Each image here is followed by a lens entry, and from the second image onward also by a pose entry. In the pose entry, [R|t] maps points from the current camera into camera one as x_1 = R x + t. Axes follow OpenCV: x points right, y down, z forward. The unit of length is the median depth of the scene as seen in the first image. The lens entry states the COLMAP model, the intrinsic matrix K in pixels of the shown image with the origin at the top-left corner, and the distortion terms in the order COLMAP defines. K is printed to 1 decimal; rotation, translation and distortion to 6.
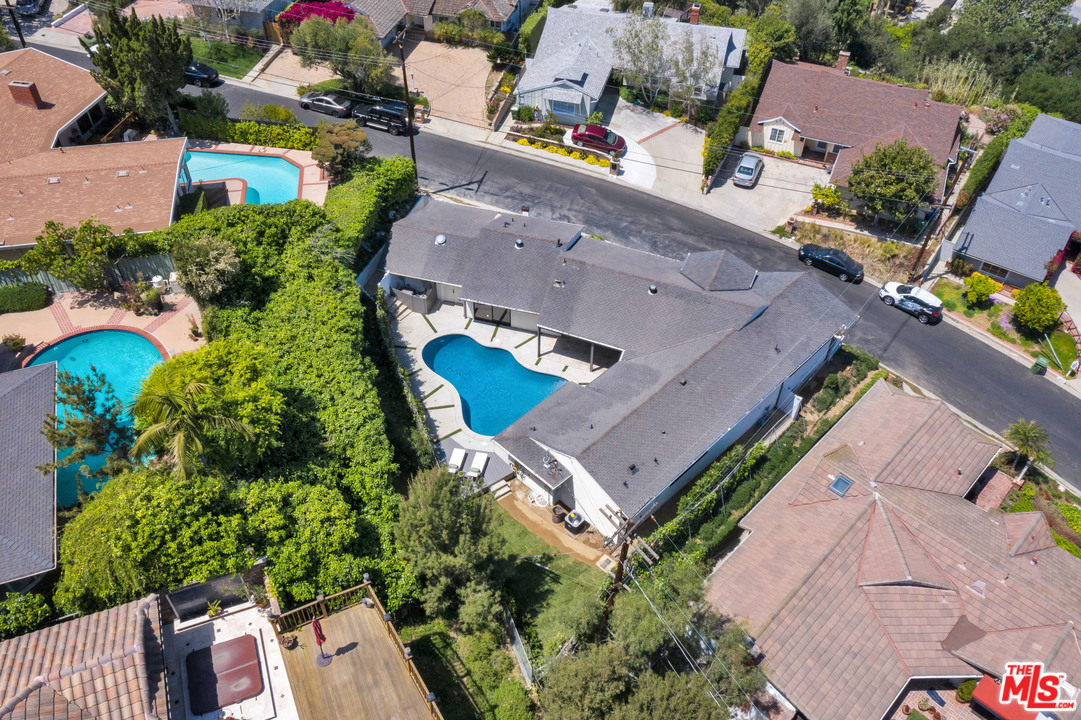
lens RADIAL K [[733.6, 0, 551.8], [0, 733.6, 347.7], [0, 0, 1]] dist [-0.001224, -0.000424]
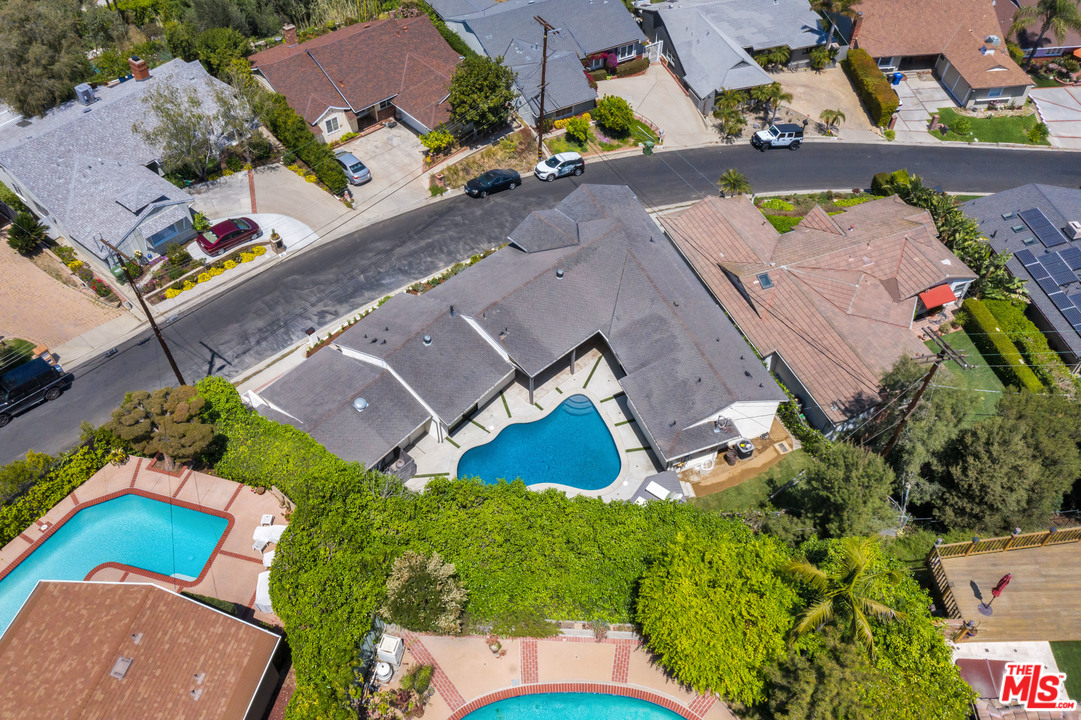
lens RADIAL K [[733.6, 0, 551.8], [0, 733.6, 347.7], [0, 0, 1]] dist [-0.001224, -0.000424]
pose [[0.477447, -0.694262, 0.538558, -0.349000], [0.658533, 0.688519, 0.303770, -0.231887], [-0.581703, 0.209624, 0.785926, 0.151313]]
